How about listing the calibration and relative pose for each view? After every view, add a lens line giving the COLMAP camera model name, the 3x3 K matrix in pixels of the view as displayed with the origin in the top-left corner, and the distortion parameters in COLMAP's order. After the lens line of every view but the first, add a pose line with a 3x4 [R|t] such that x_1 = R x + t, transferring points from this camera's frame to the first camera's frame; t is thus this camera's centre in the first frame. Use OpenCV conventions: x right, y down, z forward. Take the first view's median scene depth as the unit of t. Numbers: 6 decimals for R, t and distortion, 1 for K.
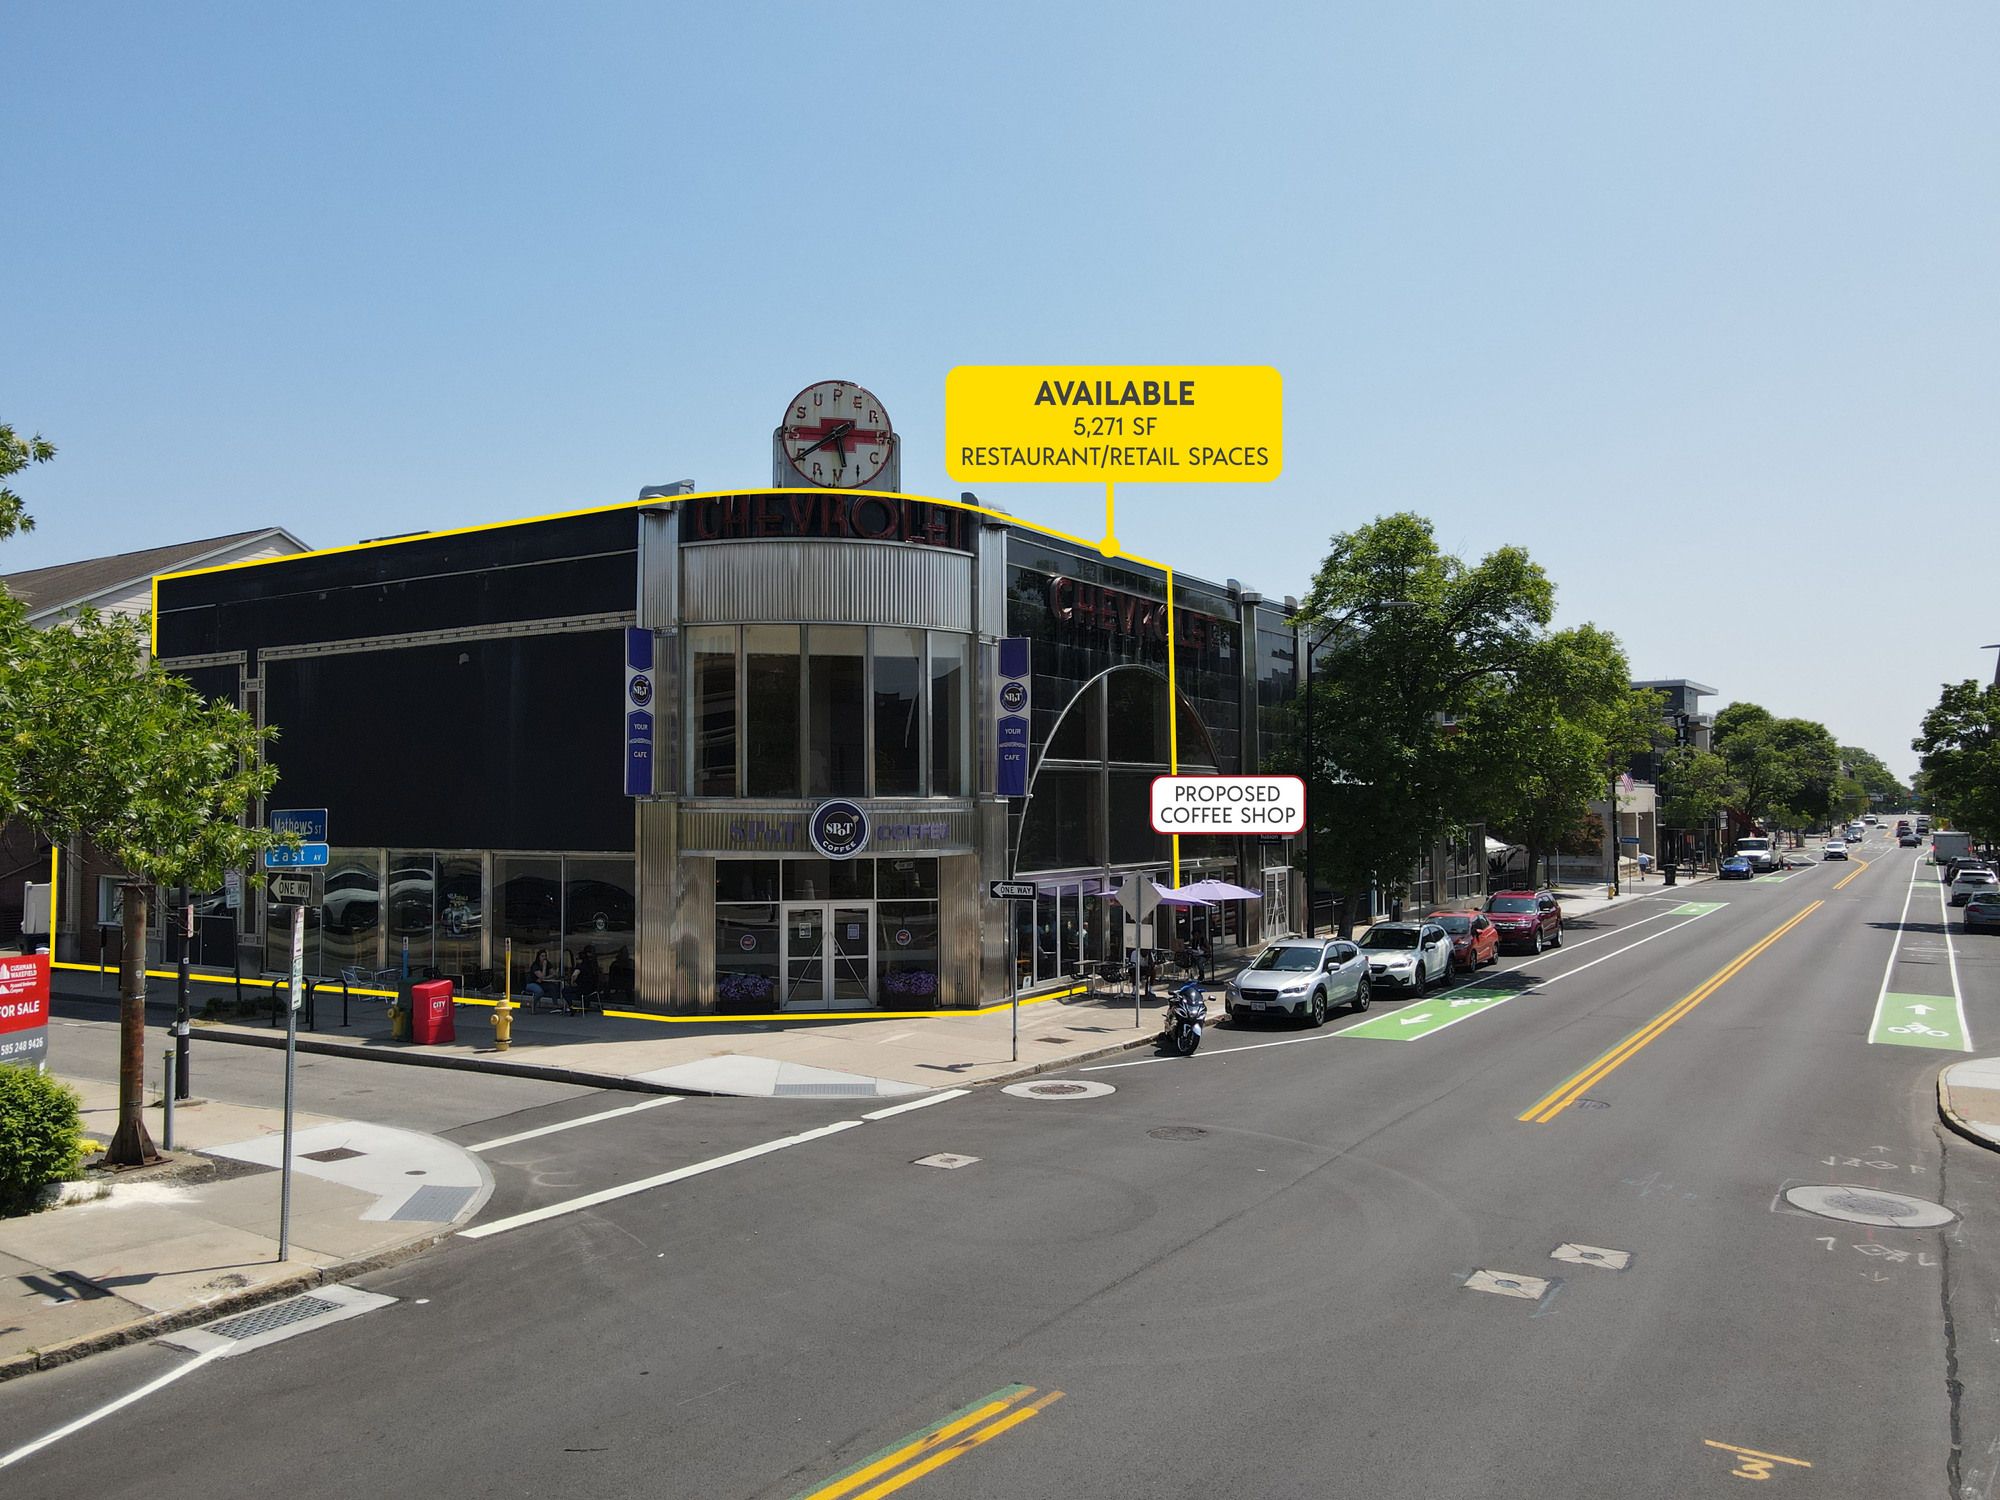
lens RADIAL K [[1497.5, 0, 997.7], [0, 1497.5, 739.0], [0, 0, 1]] dist [0.010460, 0.011663]
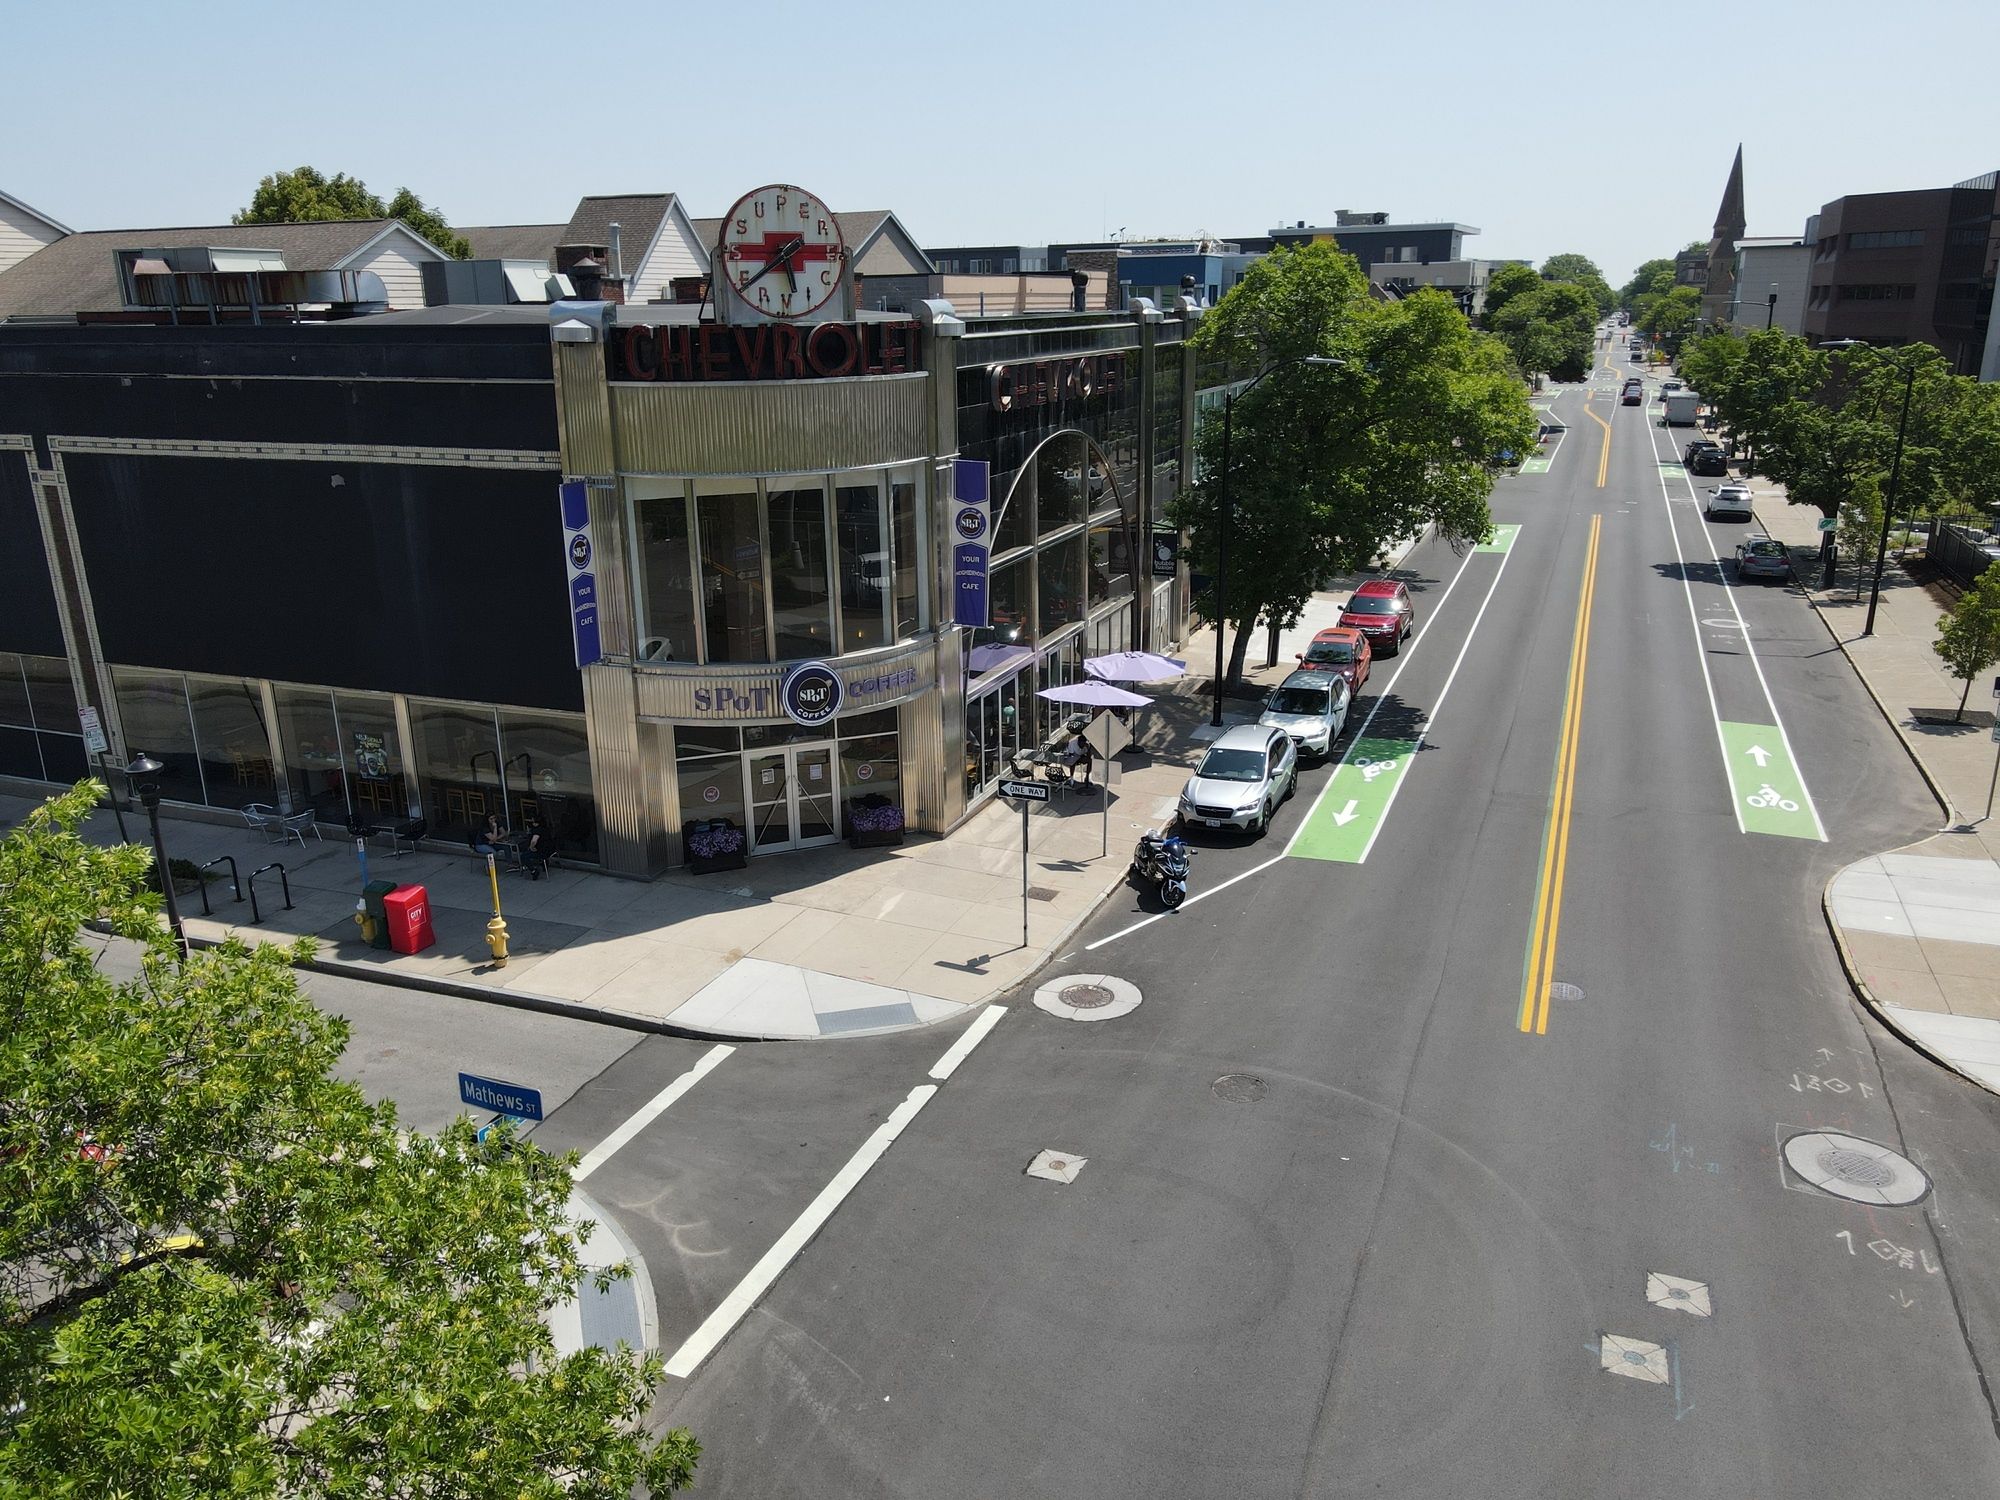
lens RADIAL K [[1497.5, 0, 997.7], [0, 1497.5, 739.0], [0, 0, 1]] dist [0.010460, 0.011663]
pose [[0.983572, -0.059521, 0.170423, -0.149519], [-0.000574, 0.943040, 0.332678, -0.225385], [-0.180517, -0.327311, 0.927513, 0.074356]]
